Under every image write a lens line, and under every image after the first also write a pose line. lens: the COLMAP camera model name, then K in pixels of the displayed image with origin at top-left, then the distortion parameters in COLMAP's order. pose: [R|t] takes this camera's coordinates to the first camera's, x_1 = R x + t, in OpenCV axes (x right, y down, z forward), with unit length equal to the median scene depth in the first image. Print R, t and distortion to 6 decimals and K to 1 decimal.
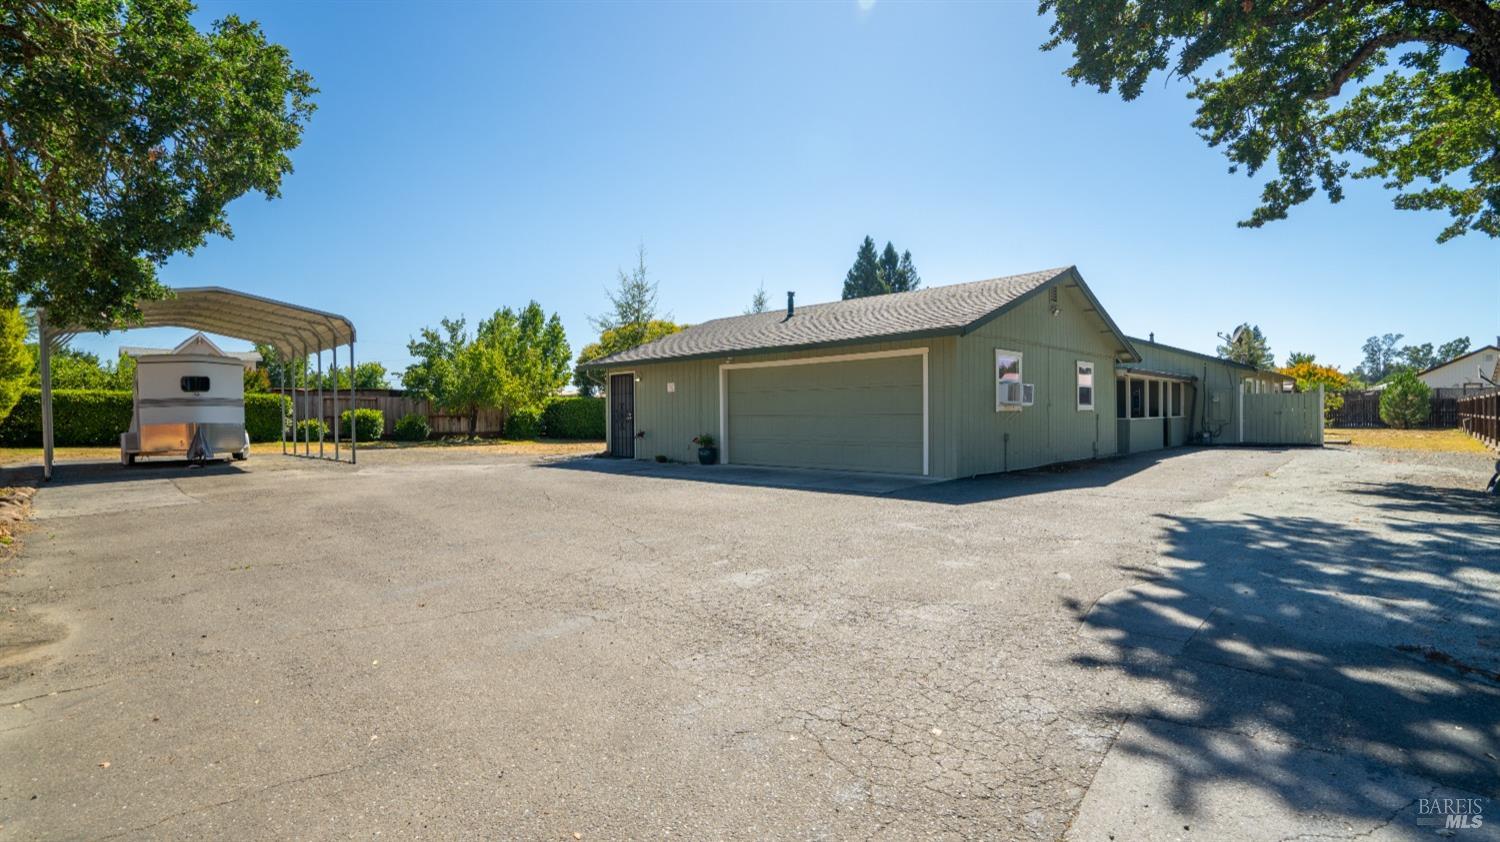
lens RADIAL K [[694.1, 0, 750.0], [0, 694.1, 421.0], [0, 0, 1]] dist [-0.057821, 0.021096]
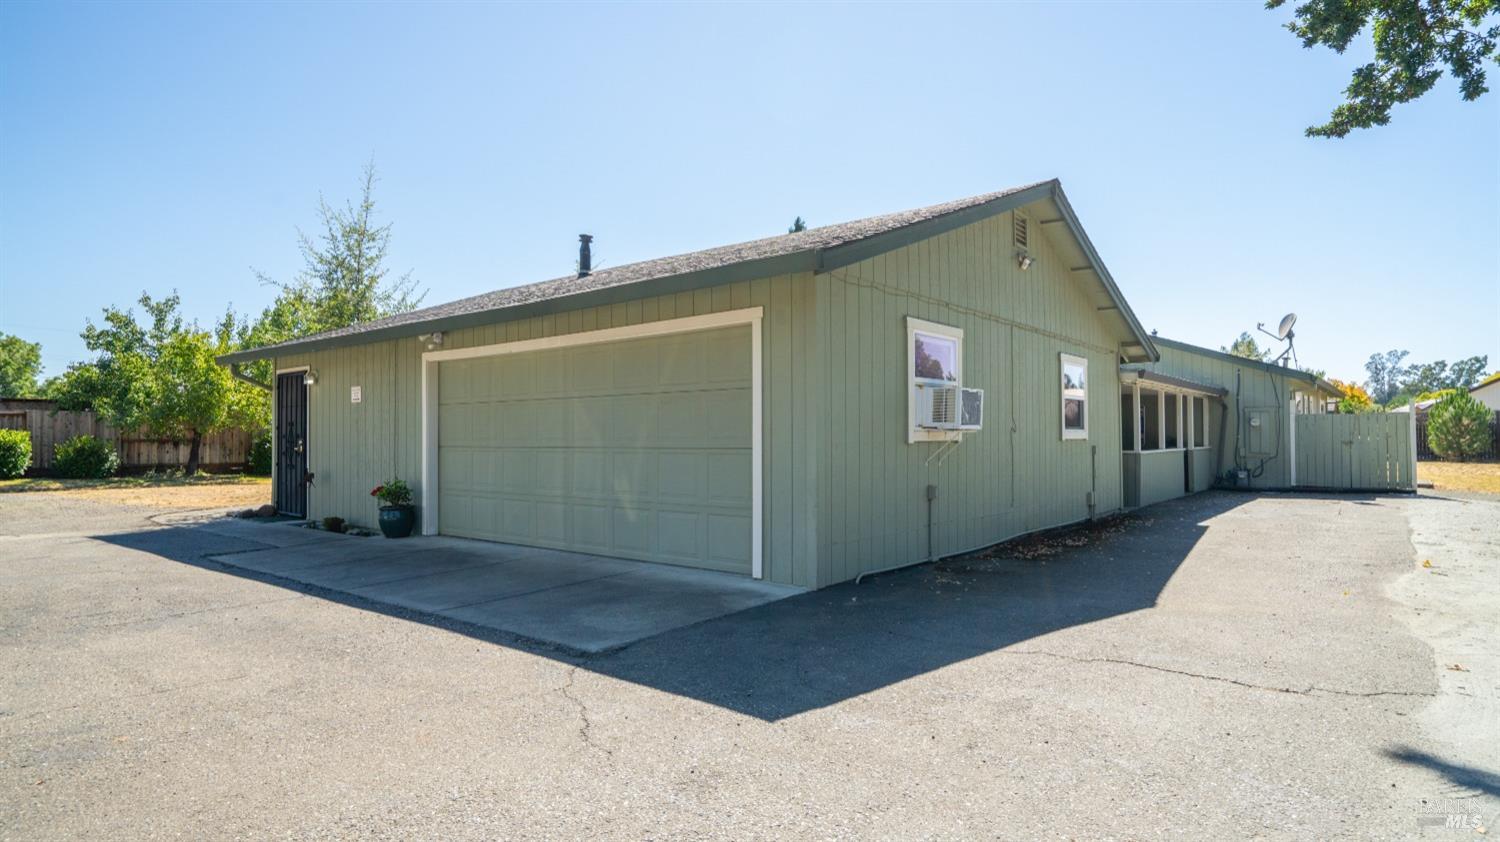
lens RADIAL K [[825.5, 0, 746.5], [0, 825.5, 418.3], [0, 0, 1]] dist [-0.012421, 0.001529]
pose [[0.995471, 0.007102, 0.094796, 0.099200], [-0.003872, 0.999407, -0.034219, -0.005690], [-0.094983, 0.033697, 0.994908, 0.224613]]
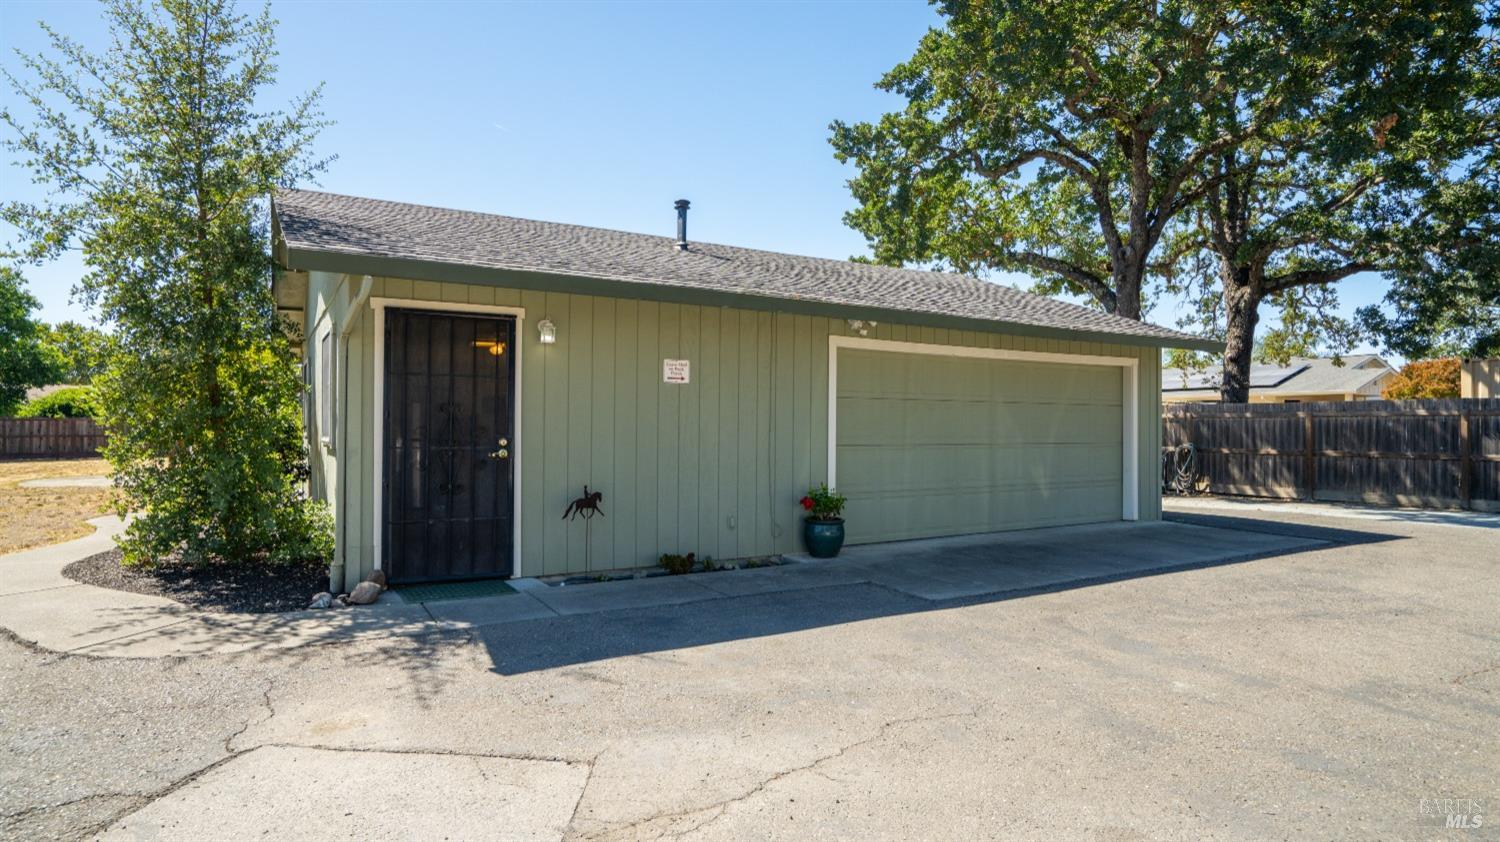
lens RADIAL K [[825.5, 0, 746.5], [0, 825.5, 418.3], [0, 0, 1]] dist [-0.012421, 0.001529]
pose [[0.229332, 0.015889, 0.973218, -0.393944], [-0.000289, 0.999868, -0.016256, -0.011386], [-0.973348, 0.003446, 0.229307, 0.623598]]
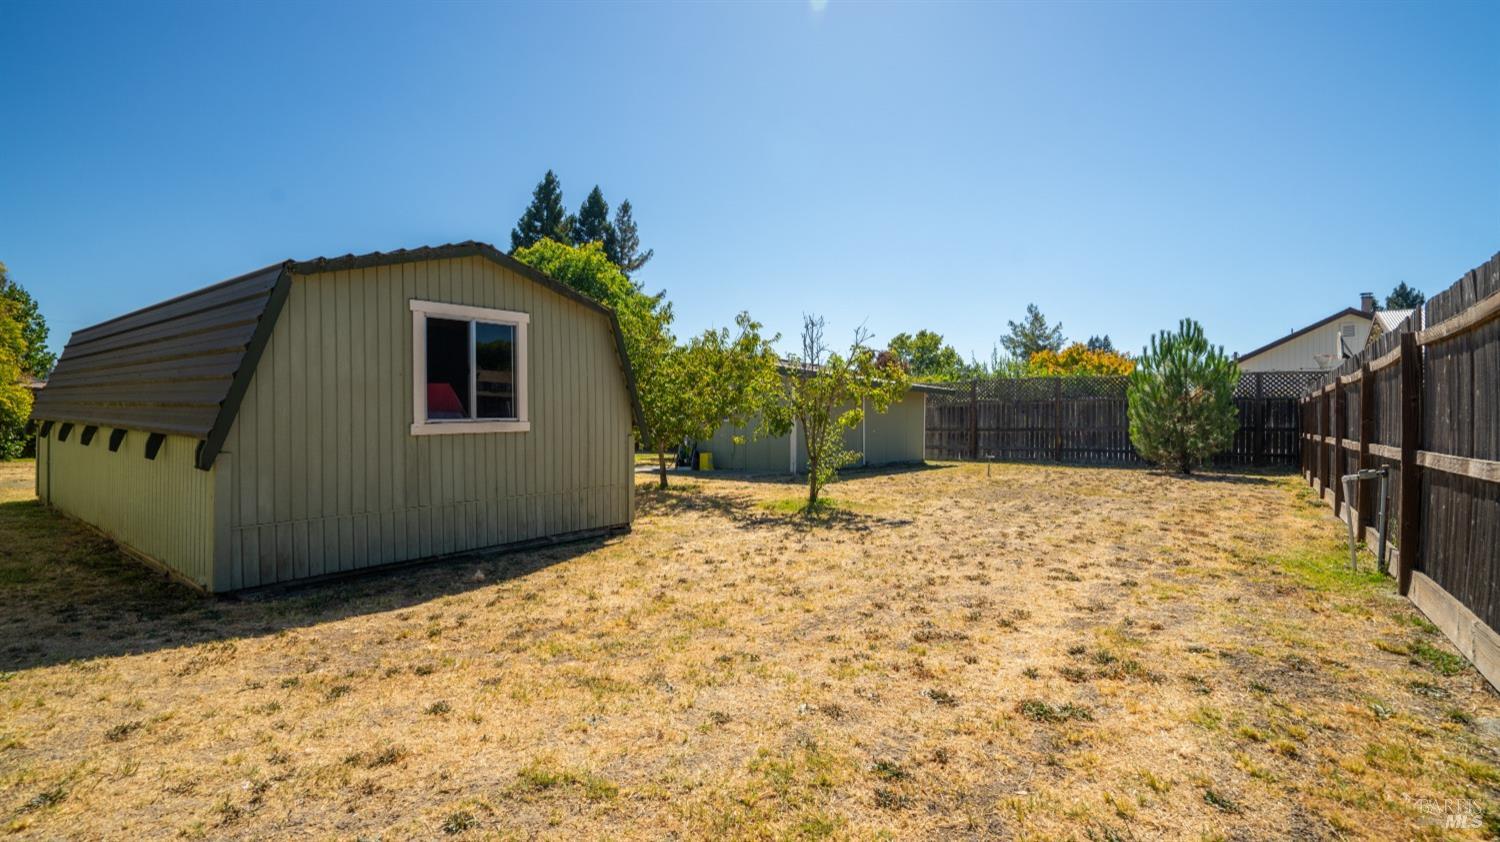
lens RADIAL K [[701.9, 0, 744.4], [0, 701.9, 422.7], [0, 0, 1]] dist [-0.060682, 0.025559]
pose [[0.990628, 0.016727, 0.135559, 1.229267], [-0.015524, 0.999830, -0.009921, -0.015817], [-0.135702, 0.007723, 0.990720, 1.167351]]
